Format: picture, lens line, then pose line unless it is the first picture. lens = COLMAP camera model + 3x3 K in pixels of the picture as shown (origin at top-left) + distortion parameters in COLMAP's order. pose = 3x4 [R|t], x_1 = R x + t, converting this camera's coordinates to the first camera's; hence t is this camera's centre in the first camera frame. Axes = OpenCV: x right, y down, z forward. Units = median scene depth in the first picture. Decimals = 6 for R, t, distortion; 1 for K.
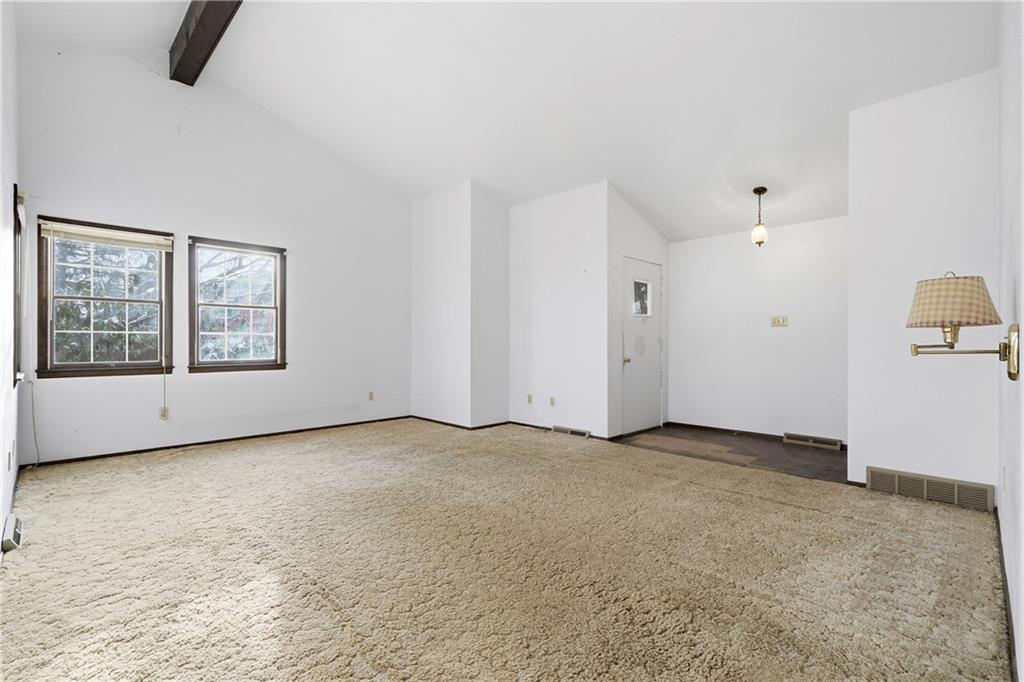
lens RADIAL K [[470.3, 0, 511.9], [0, 470.3, 344.6], [0, 0, 1]] dist [-0.005222, 0.002539]
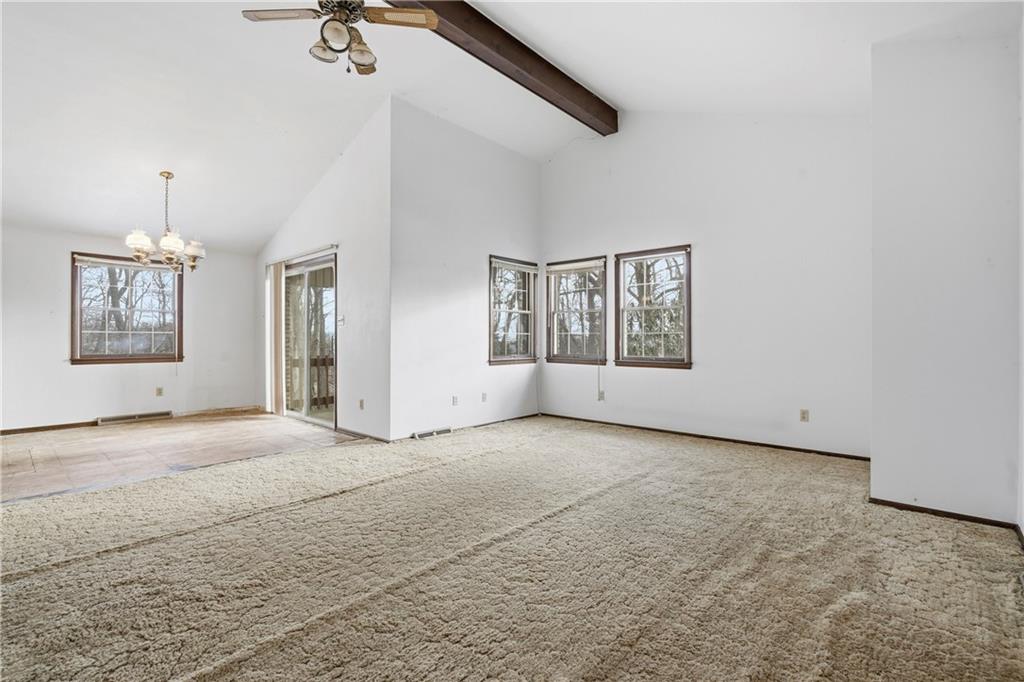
lens RADIAL K [[470.3, 0, 512.3], [0, 470.3, 341.1], [0, 0, 1]] dist [-0.005222, 0.002539]
pose [[0.029929, 0.000196, -0.999552, 0.534379], [-0.010838, 0.999941, -0.000128, -0.001363], [0.999493, 0.010837, 0.029929, 0.685312]]
